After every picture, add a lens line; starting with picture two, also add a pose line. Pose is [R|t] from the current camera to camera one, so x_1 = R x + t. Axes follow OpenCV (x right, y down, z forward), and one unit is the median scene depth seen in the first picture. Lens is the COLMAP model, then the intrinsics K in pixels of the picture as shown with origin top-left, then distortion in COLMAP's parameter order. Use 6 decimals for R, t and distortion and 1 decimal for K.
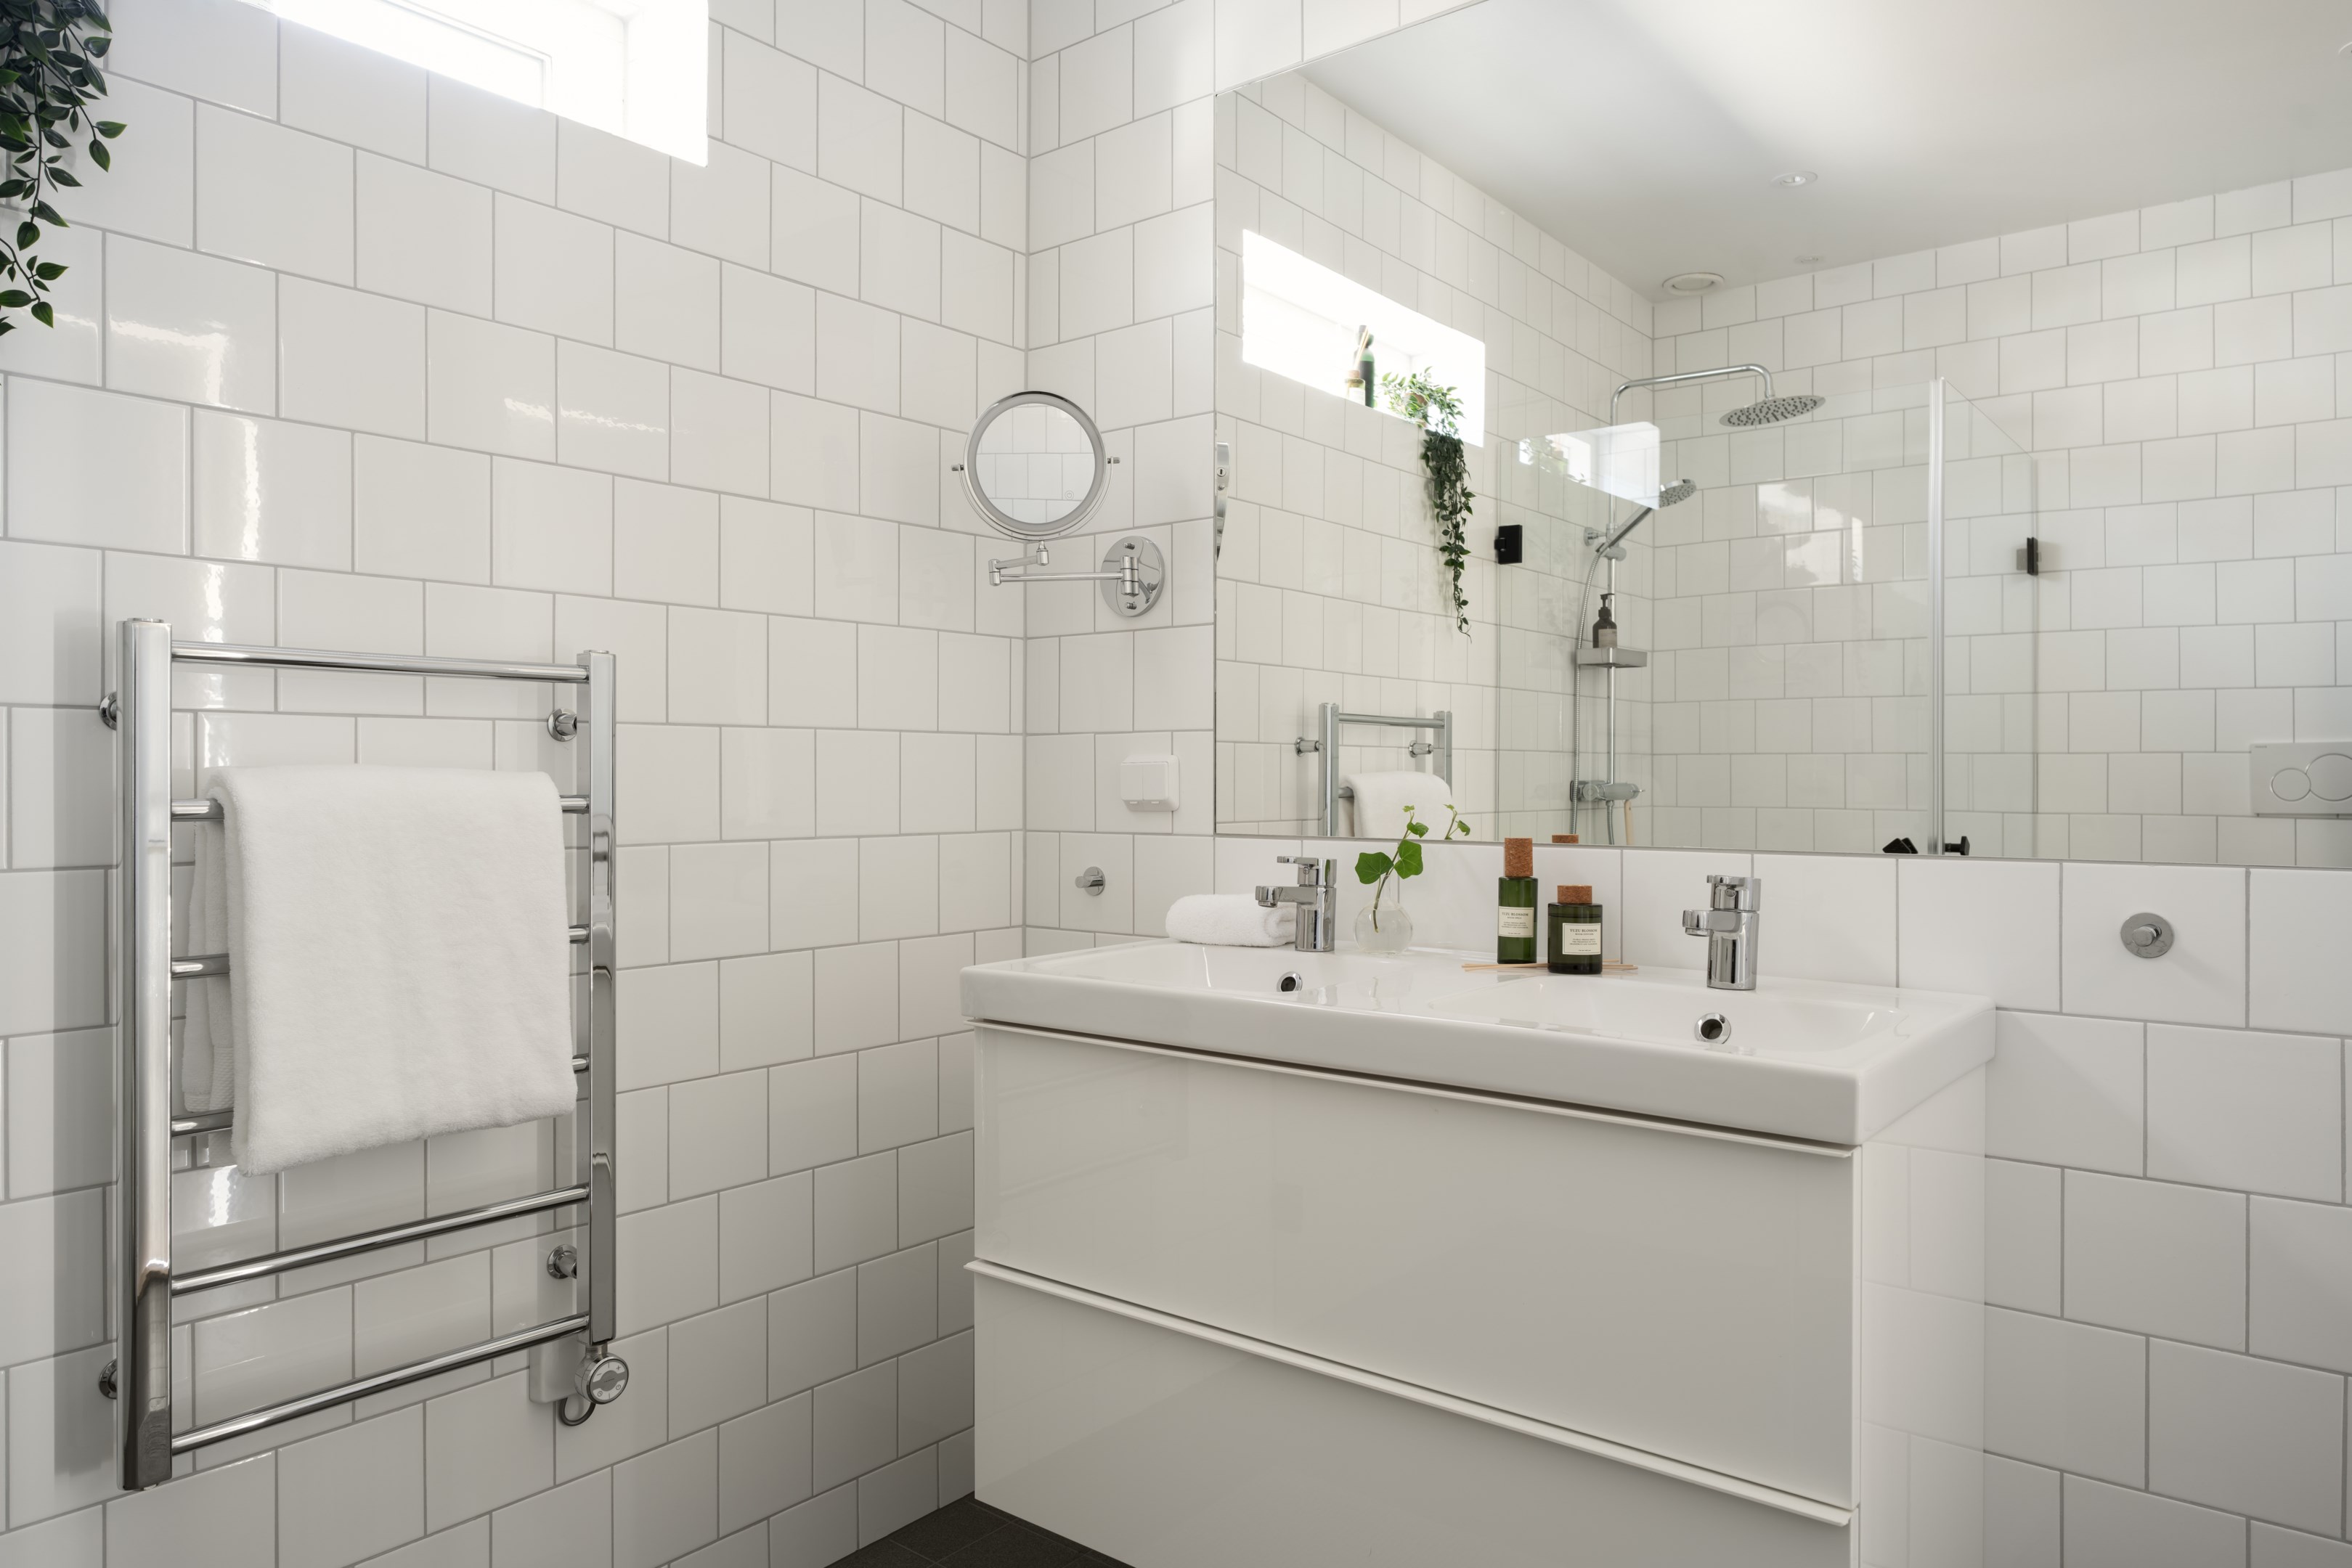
lens RADIAL K [[1527.1, 0, 1176.0], [0, 1527.1, 784.0], [0, 0, 1]] dist [-0.000359, -0.000934]
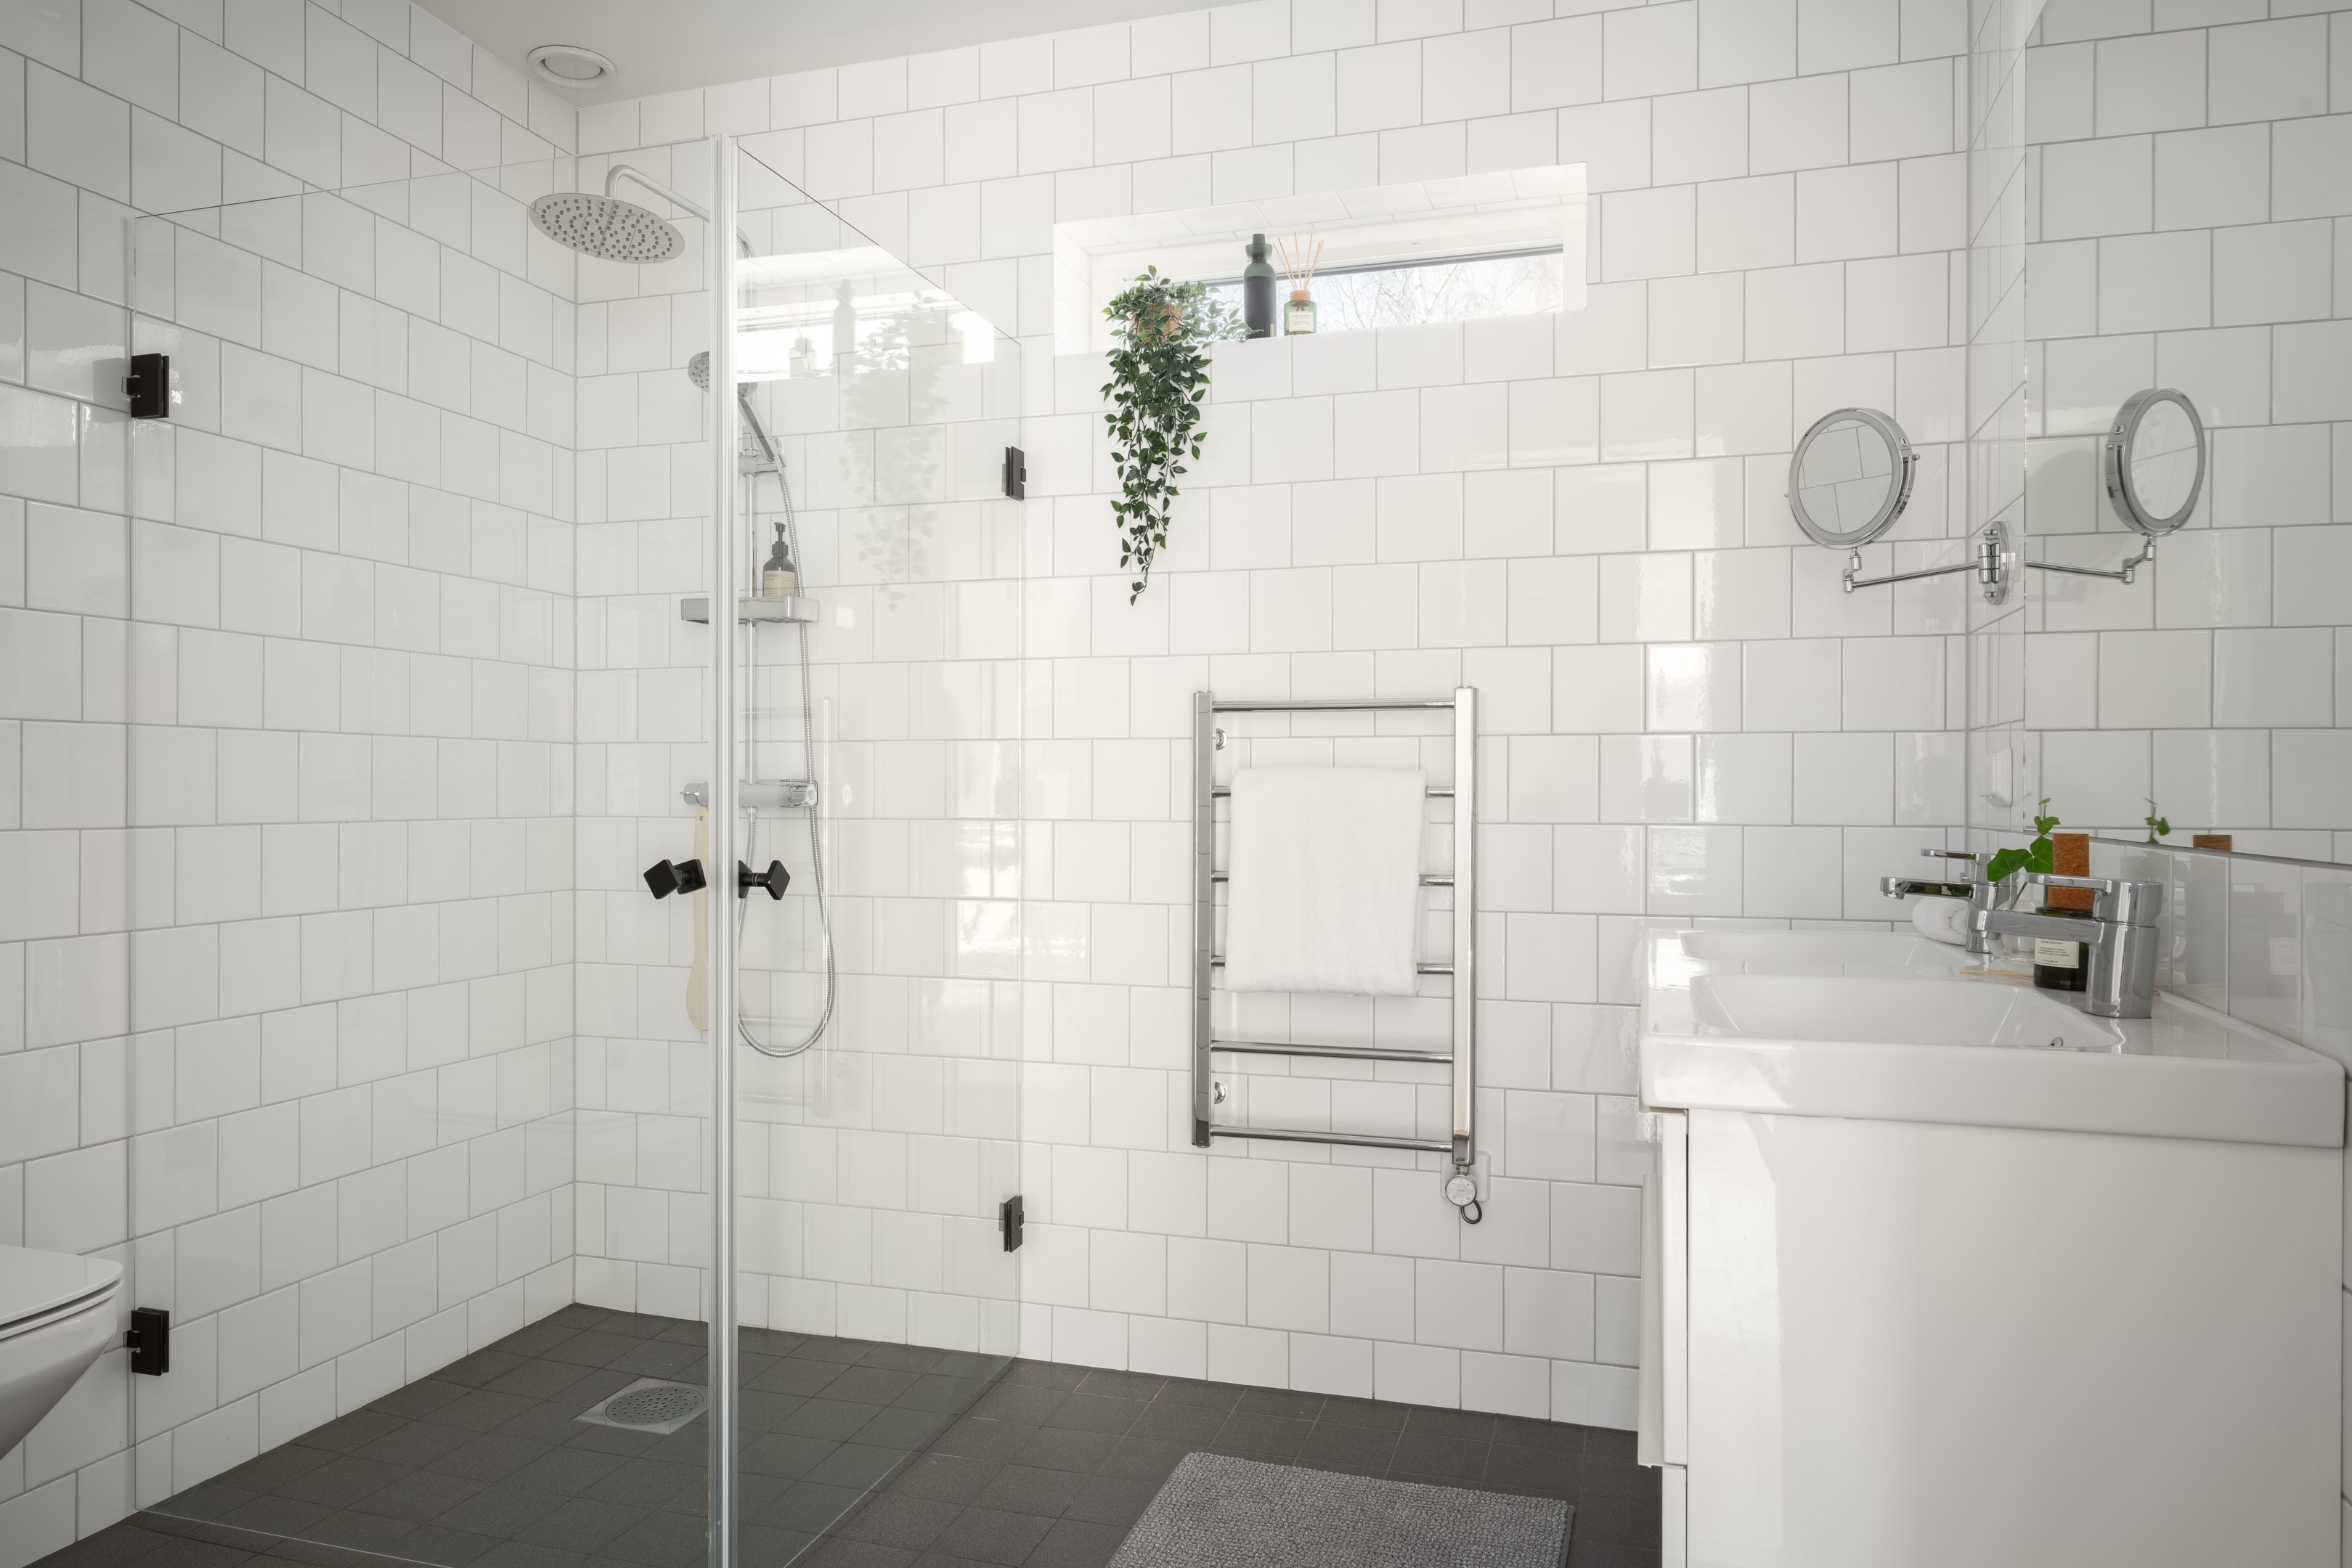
lens RADIAL K [[1527.1, 0, 1176.0], [0, 1527.1, 784.0], [0, 0, 1]] dist [-0.000359, -0.000934]
pose [[0.364726, -0.005587, -0.931098, 1.013806], [-0.007092, 0.999936, -0.008778, 0.023516], [0.931088, 0.009804, 0.364663, 0.257099]]
